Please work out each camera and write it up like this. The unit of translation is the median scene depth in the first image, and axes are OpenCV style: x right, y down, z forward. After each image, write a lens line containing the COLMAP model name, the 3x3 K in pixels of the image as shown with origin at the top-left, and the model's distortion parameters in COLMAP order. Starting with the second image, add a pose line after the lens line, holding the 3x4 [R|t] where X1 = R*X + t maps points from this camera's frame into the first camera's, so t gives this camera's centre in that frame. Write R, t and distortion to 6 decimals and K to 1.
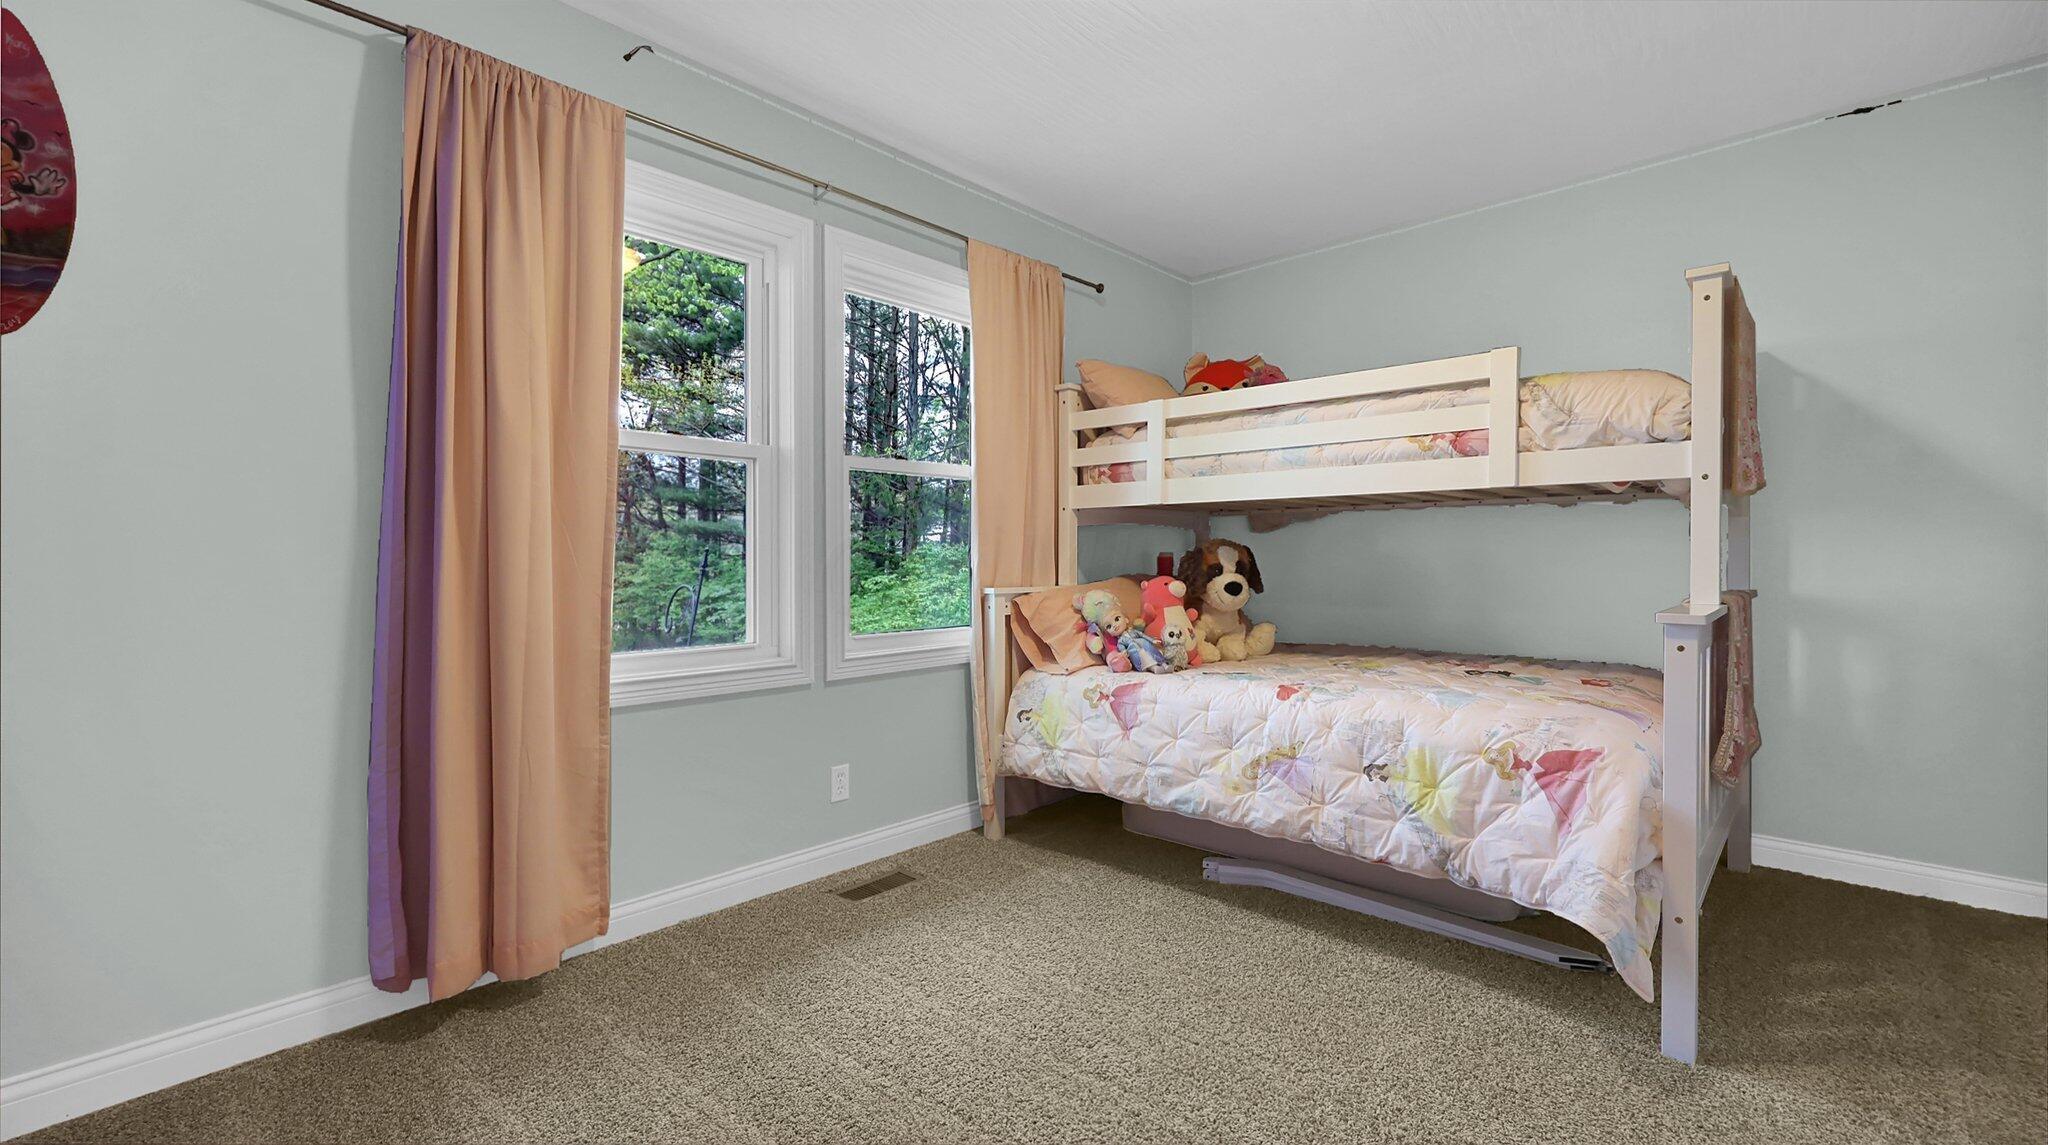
lens RADIAL K [[832.8, 0, 1016.8], [0, 832.8, 565.6], [0, 0, 1]] dist [0.004911, 0.000469]
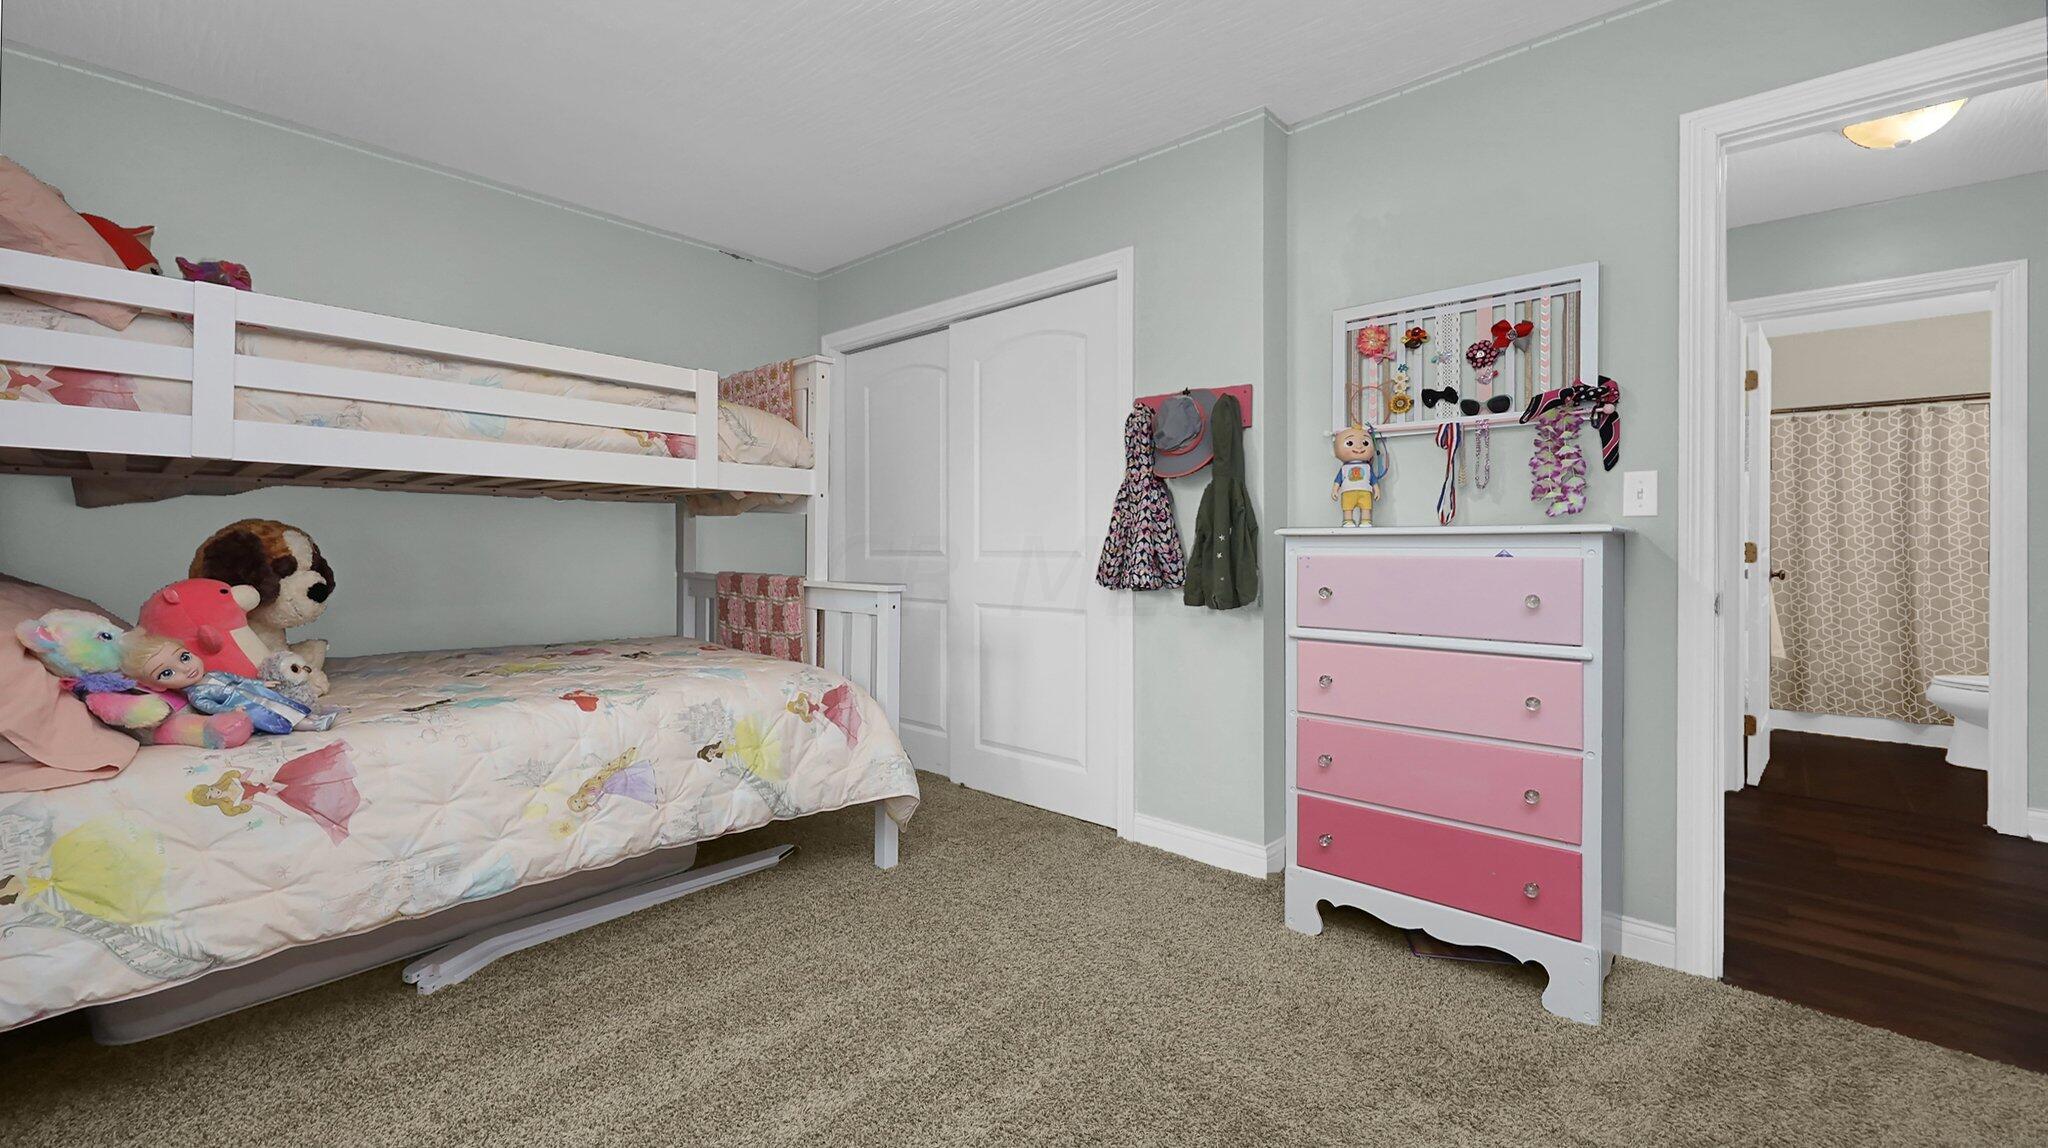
lens RADIAL K [[832.8, 0, 1017.7], [0, 832.8, 553.5], [0, 0, 1]] dist [0.004911, 0.000469]
pose [[-0.013485, -0.004974, 0.999897, -0.562515], [0.005763, 0.999971, 0.005052, -0.006783], [-0.999892, 0.005830, -0.013456, 0.556103]]
